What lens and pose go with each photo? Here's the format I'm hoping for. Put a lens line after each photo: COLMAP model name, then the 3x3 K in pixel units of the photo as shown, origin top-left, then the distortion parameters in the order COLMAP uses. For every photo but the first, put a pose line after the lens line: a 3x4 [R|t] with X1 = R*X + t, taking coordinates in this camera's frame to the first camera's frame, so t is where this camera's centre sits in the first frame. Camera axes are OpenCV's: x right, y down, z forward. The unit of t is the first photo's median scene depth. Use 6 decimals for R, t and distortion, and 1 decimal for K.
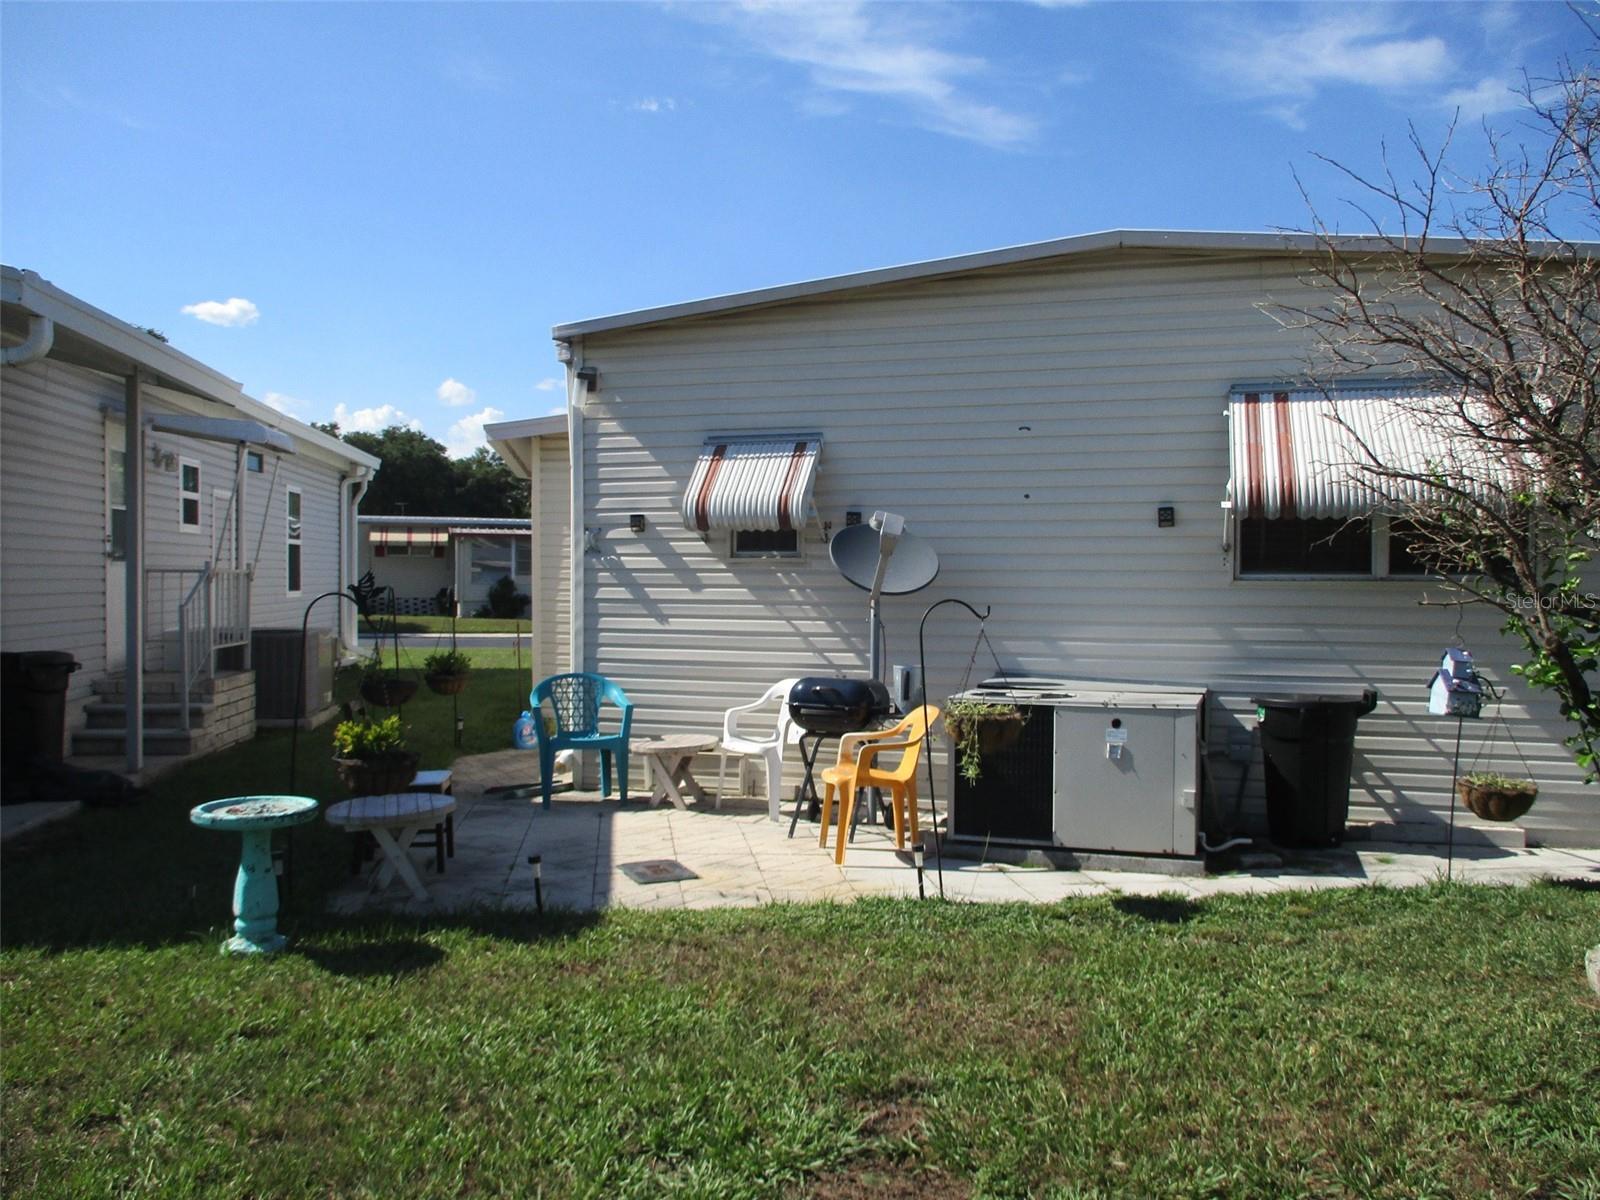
lens RADIAL K [[1316.3, 0, 799.8], [0, 1316.3, 596.5], [0, 0, 1]] dist [-0.033854, 0.015118]
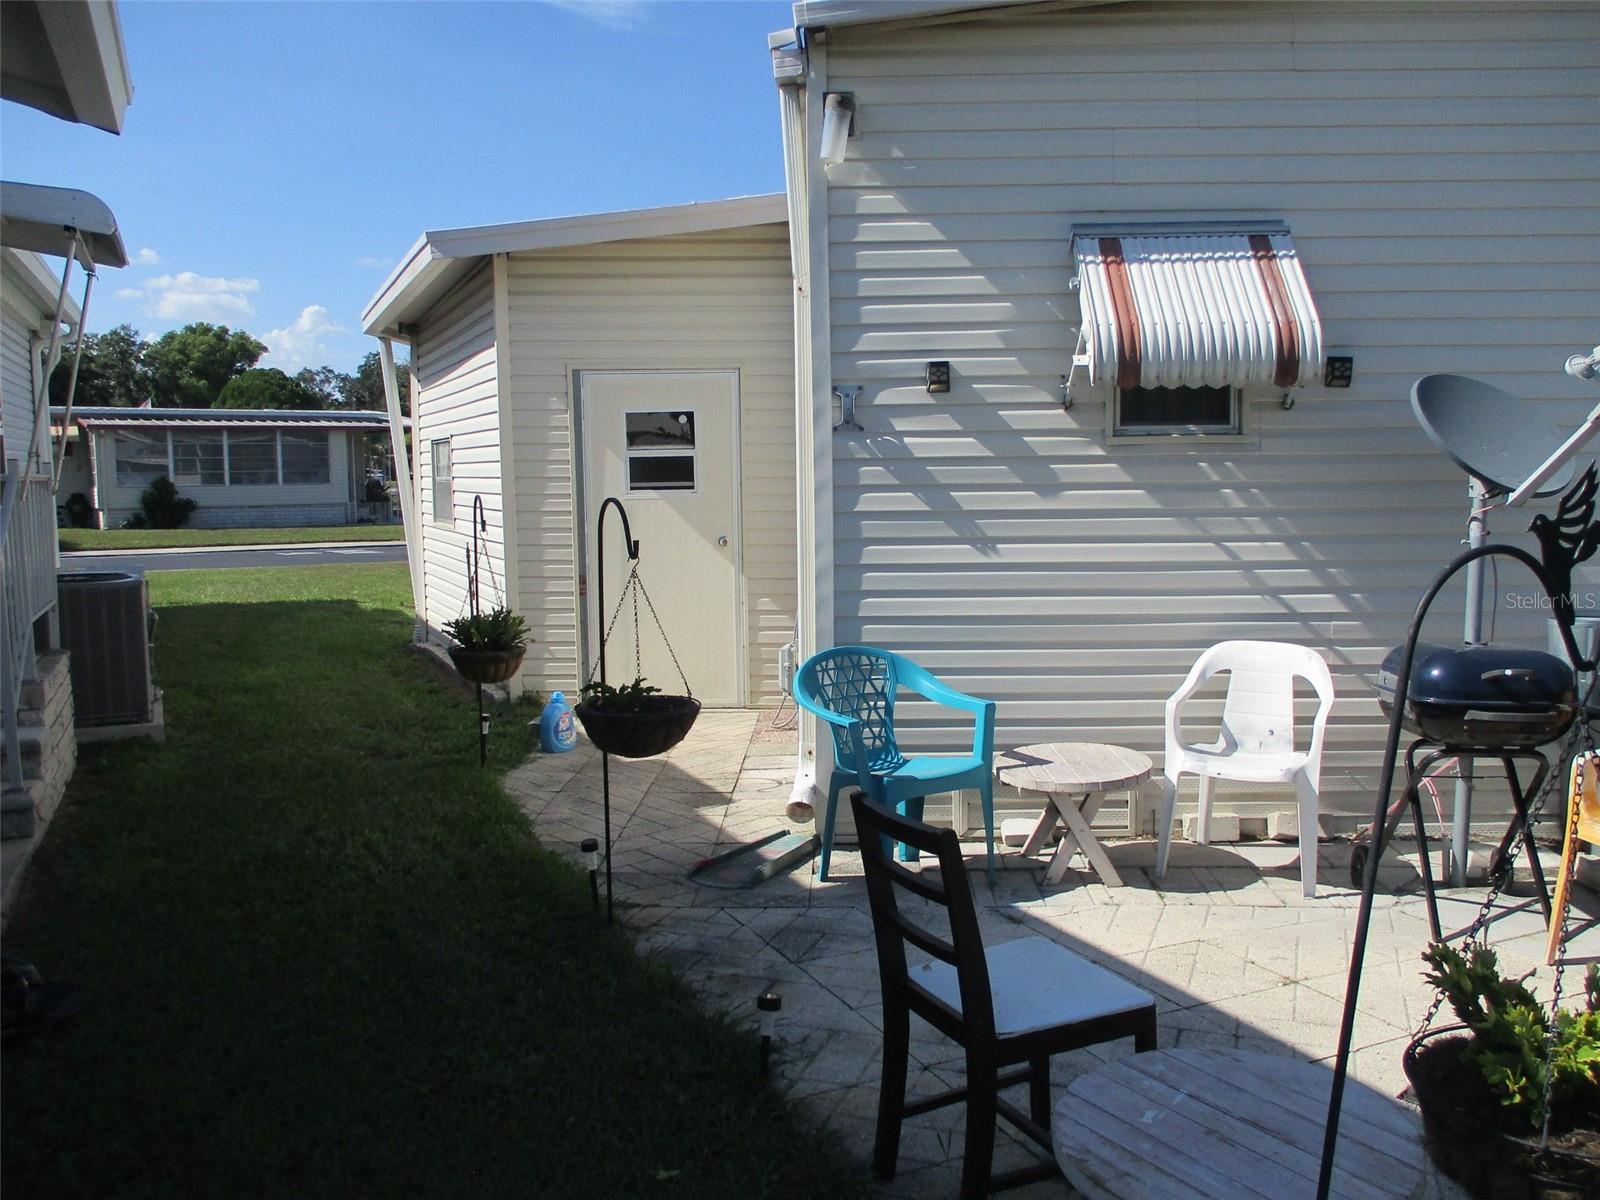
lens RADIAL K [[1316.3, 0, 800.3], [0, 1316.3, 602.5], [0, 0, 1]] dist [-0.033854, 0.015118]
pose [[0.958100, -0.046042, 0.282710, -0.345708], [0.021227, 0.995696, 0.090219, -0.011611], [-0.285647, -0.080437, 0.954953, 0.471205]]
